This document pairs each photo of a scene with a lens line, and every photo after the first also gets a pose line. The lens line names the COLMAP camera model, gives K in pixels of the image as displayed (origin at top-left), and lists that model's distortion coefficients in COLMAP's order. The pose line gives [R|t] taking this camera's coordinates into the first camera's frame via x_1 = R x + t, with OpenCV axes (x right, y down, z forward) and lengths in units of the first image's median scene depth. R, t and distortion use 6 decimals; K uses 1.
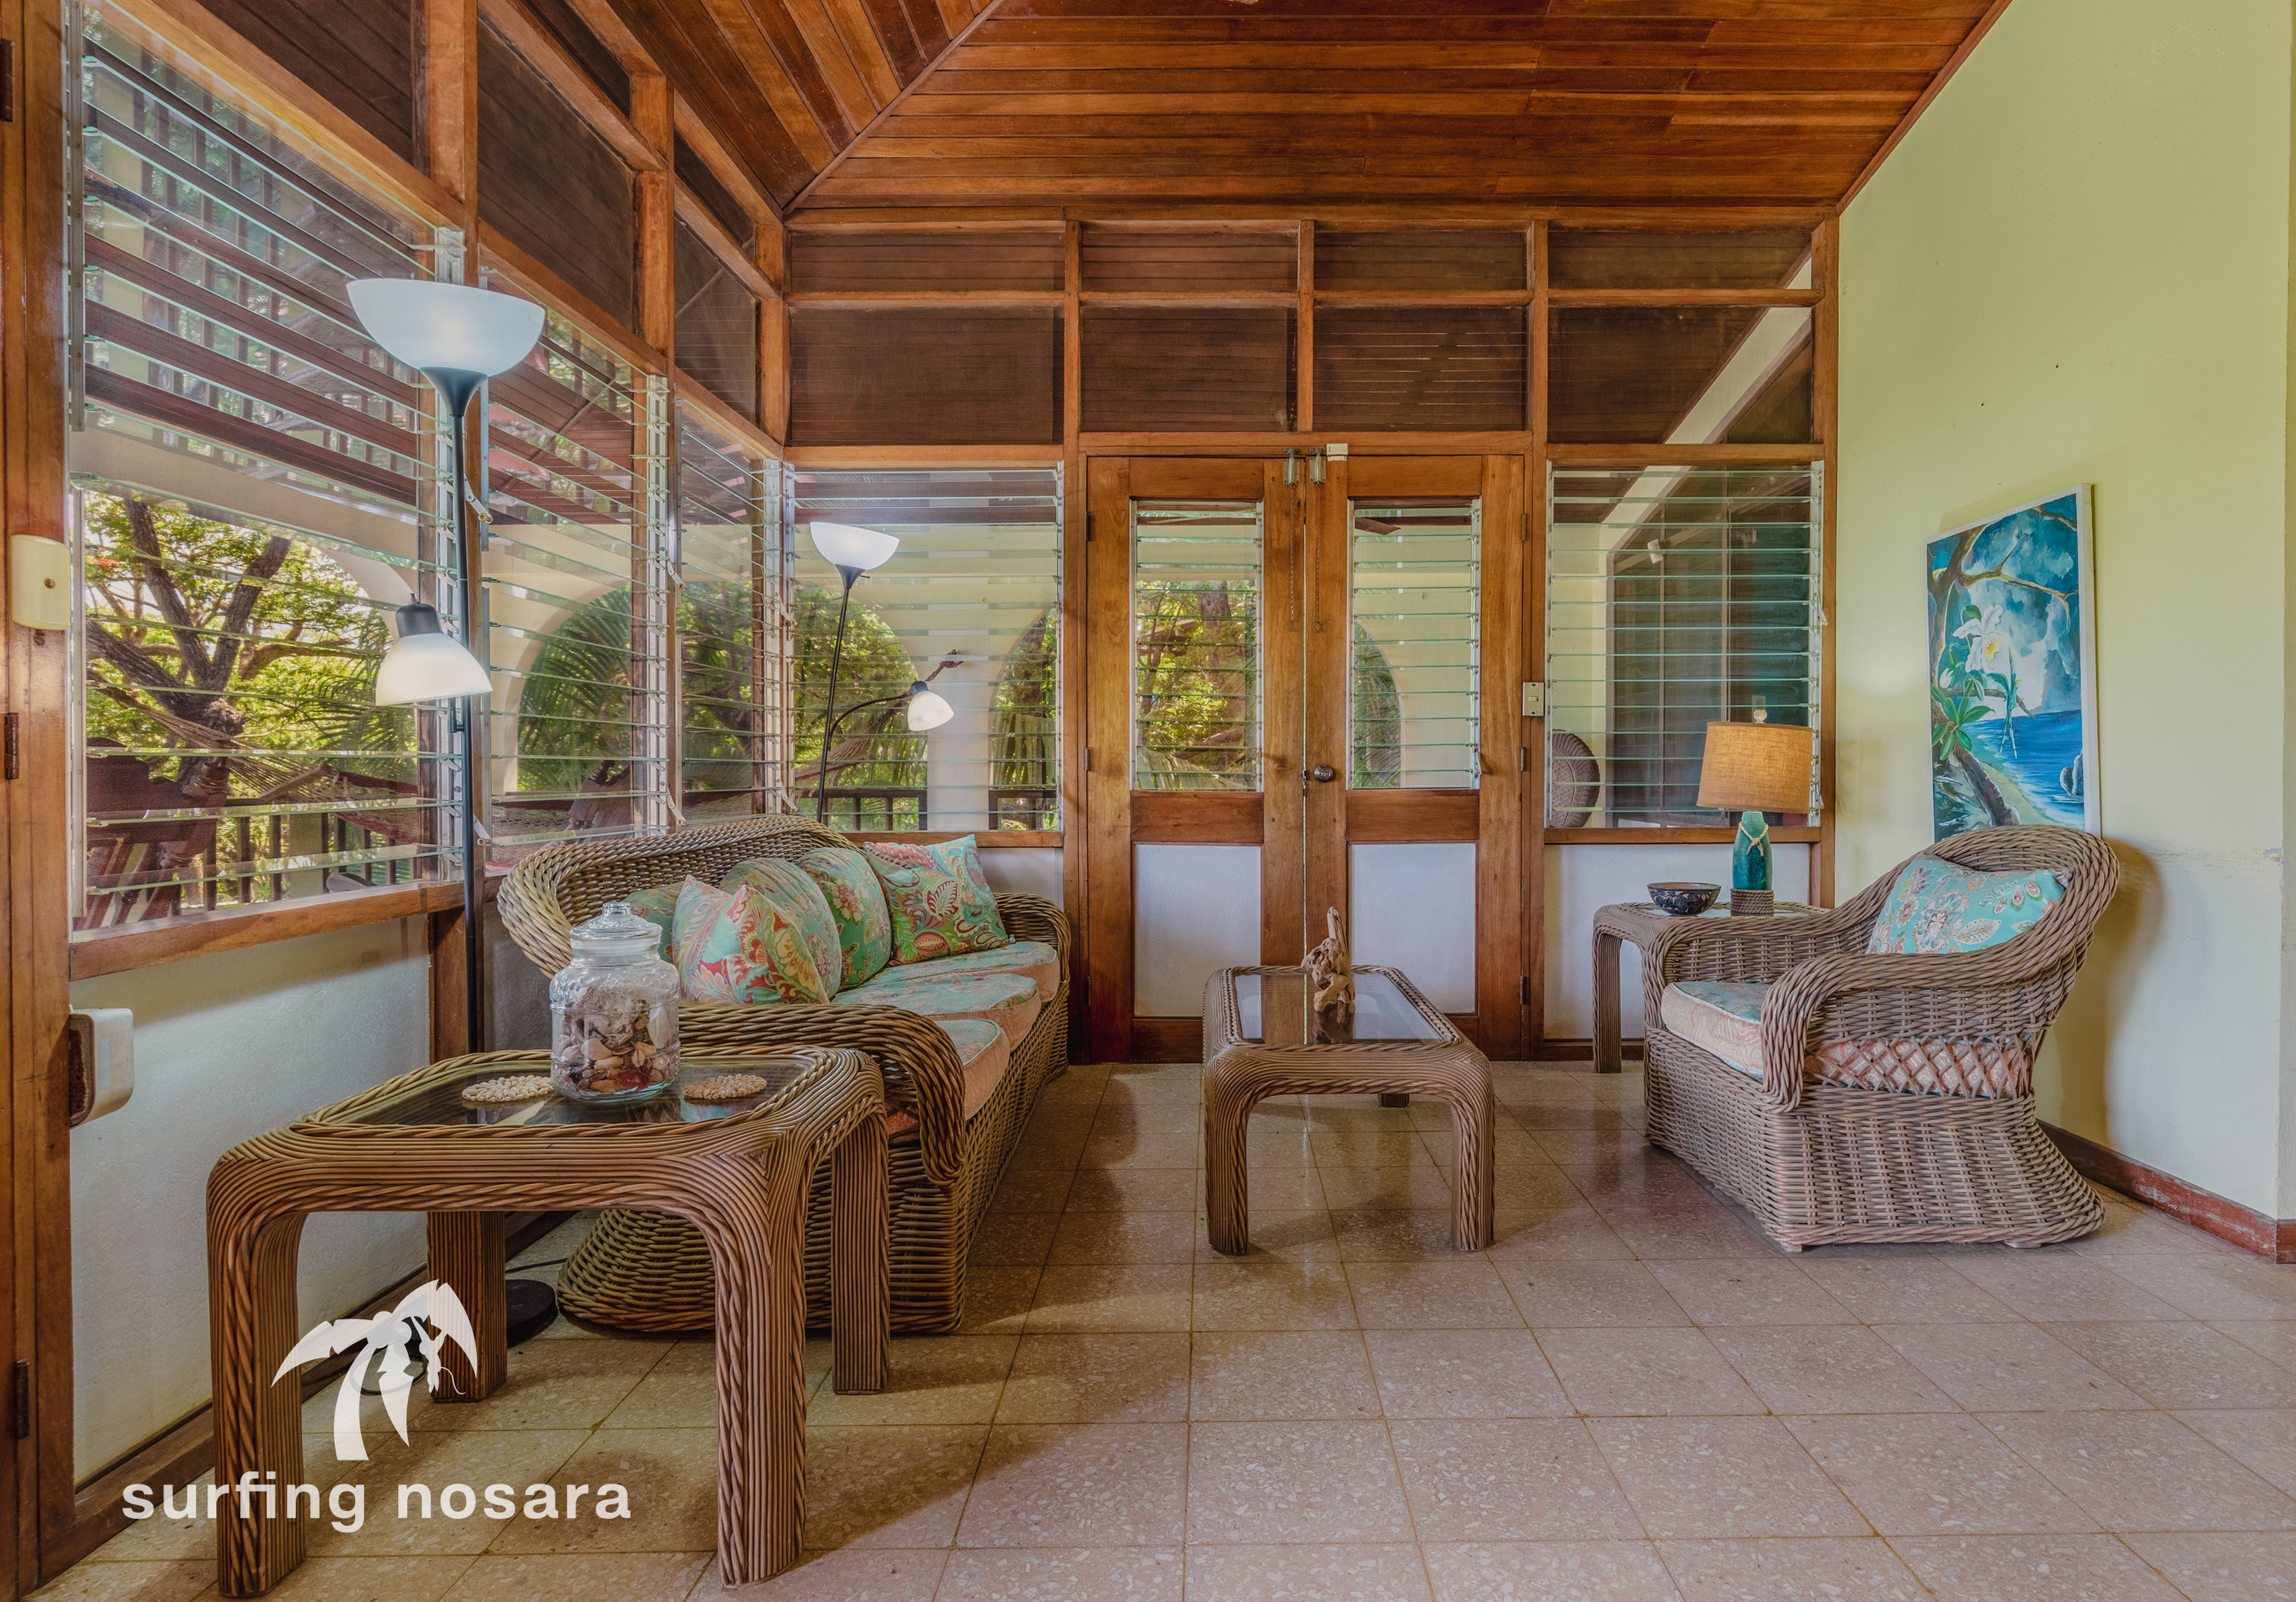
lens RADIAL K [[1263.7, 0, 1170.2], [0, 1263.7, 778.2], [0, 0, 1]] dist [-0.001446, 0.000280]
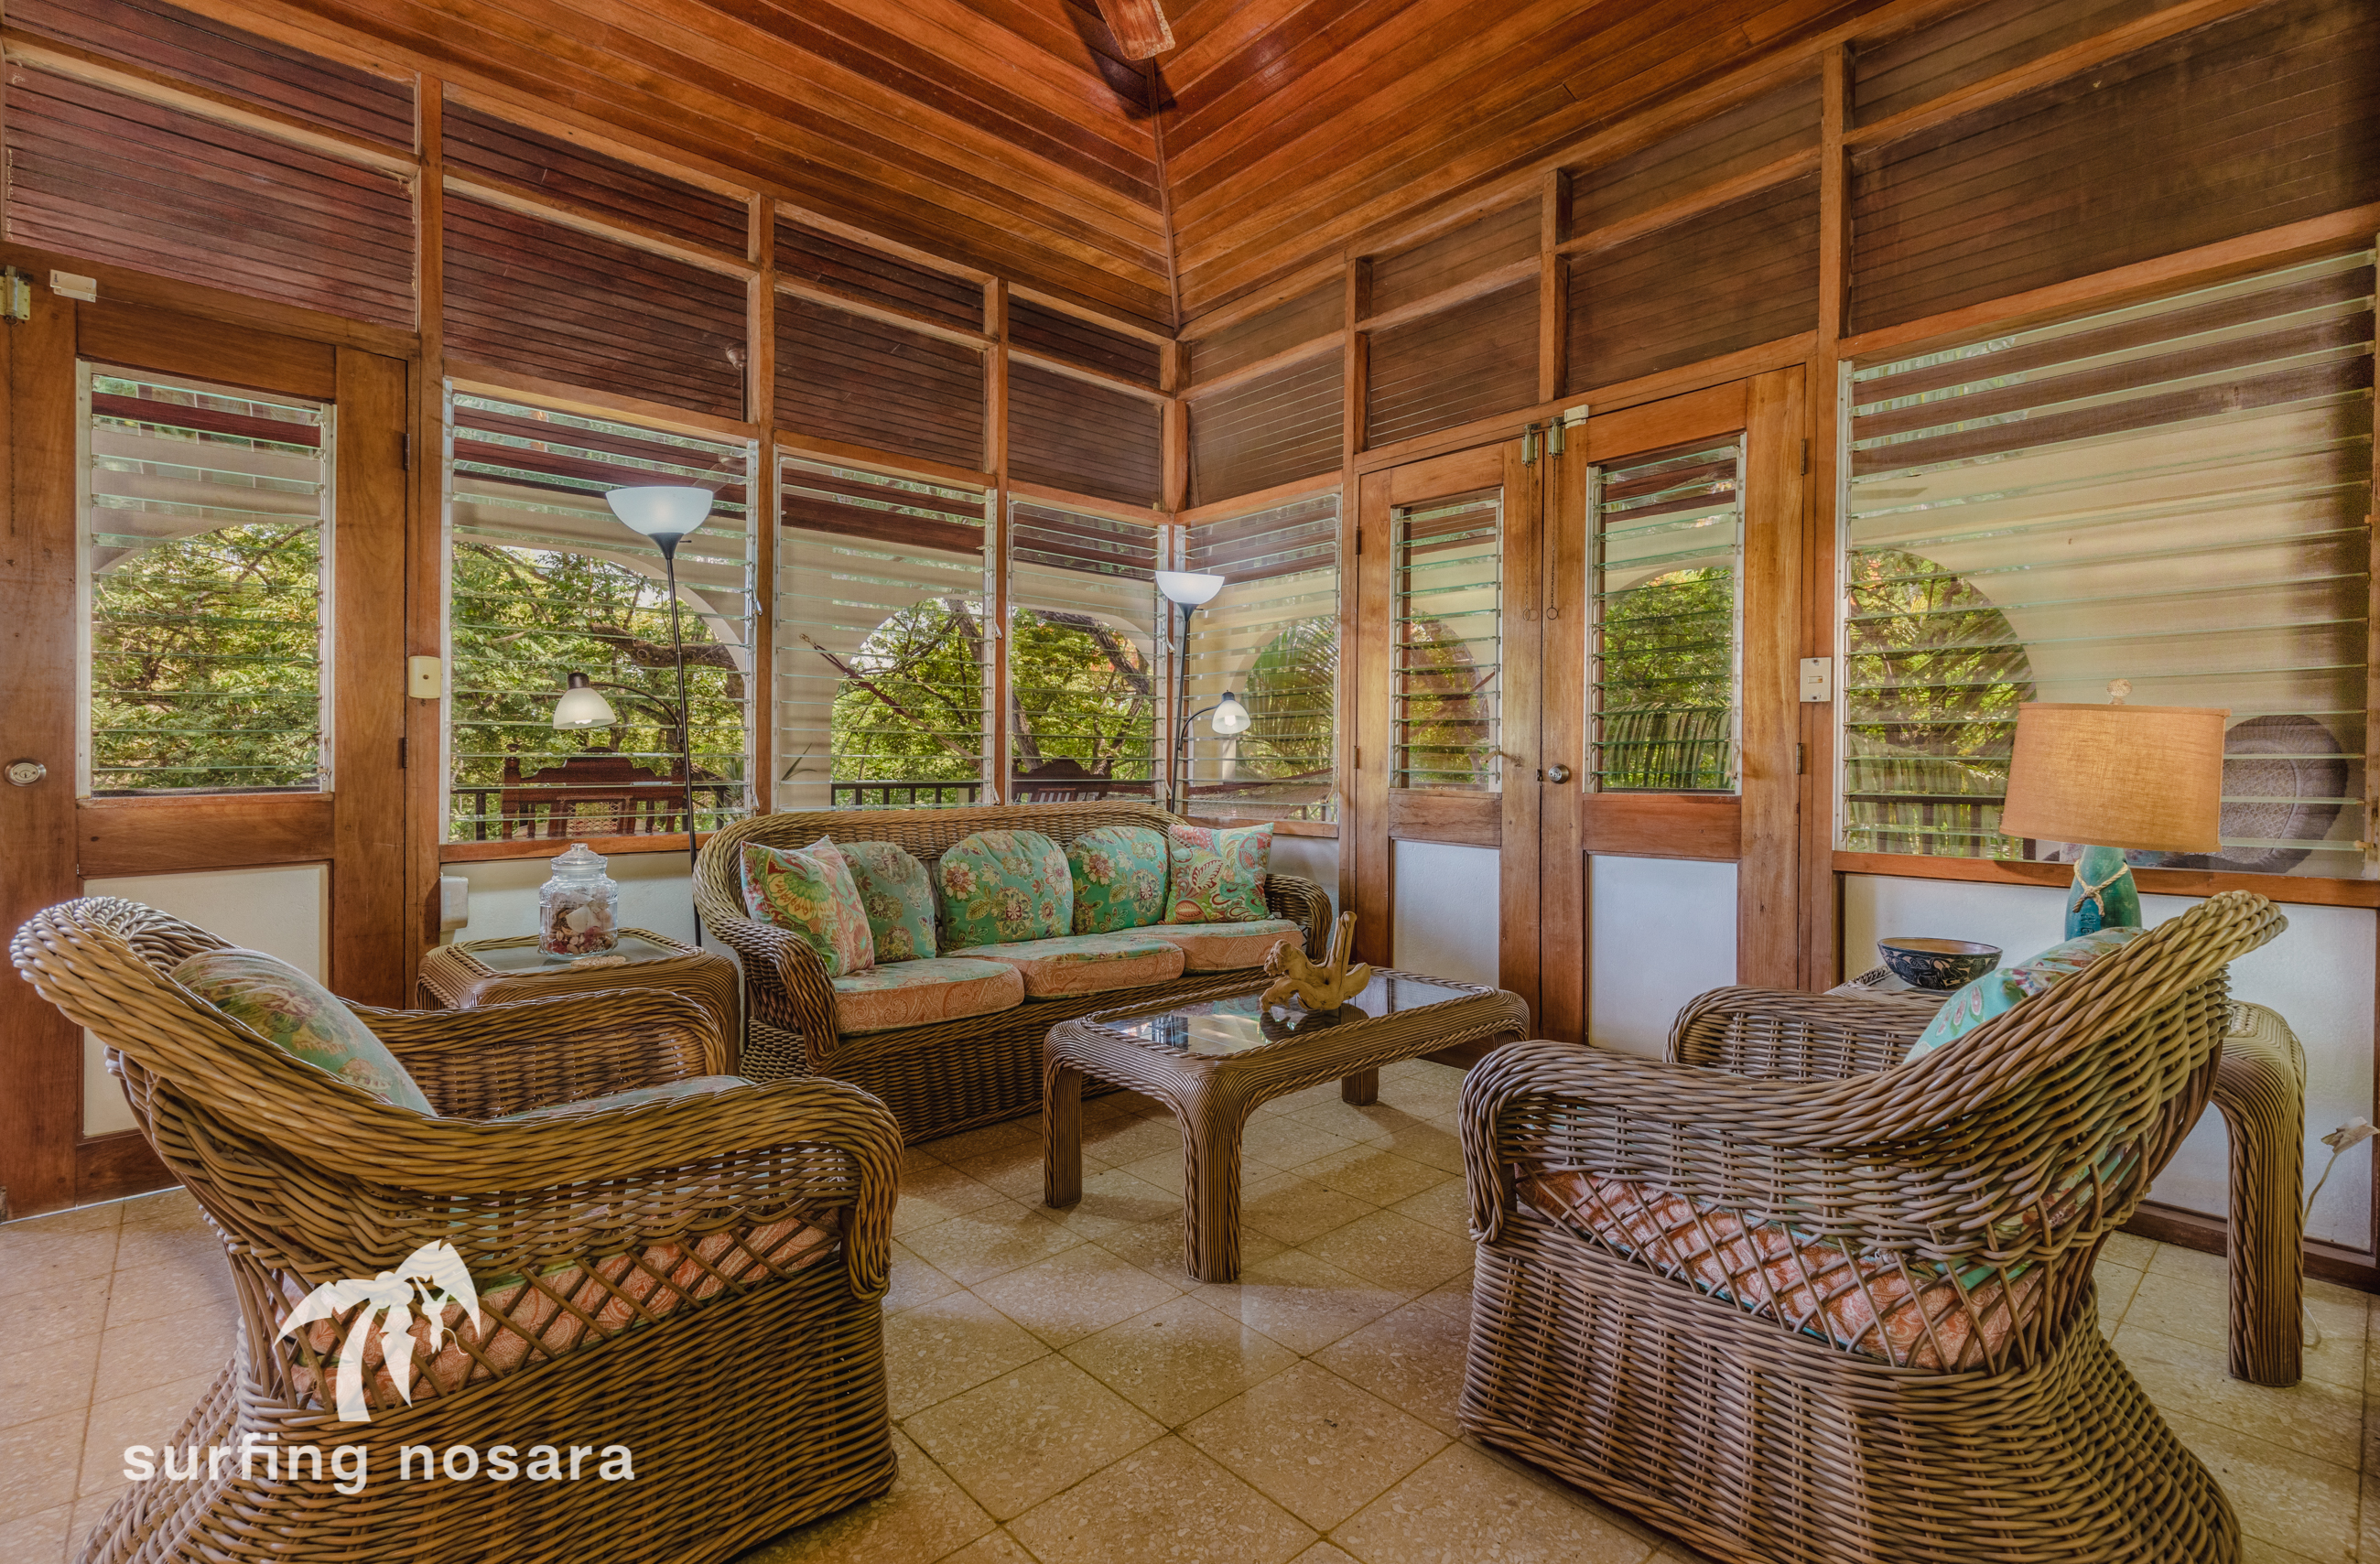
lens RADIAL K [[1088.8, 0, 1210.7], [0, 1088.8, 765.6], [0, 0, 1]] dist [0.014859, -0.001064]
pose [[0.666797, 0.007456, -0.745202, 0.539744], [-0.011216, 0.999937, -0.000031, -0.006852], [0.745155, 0.008379, 0.666839, 0.290200]]
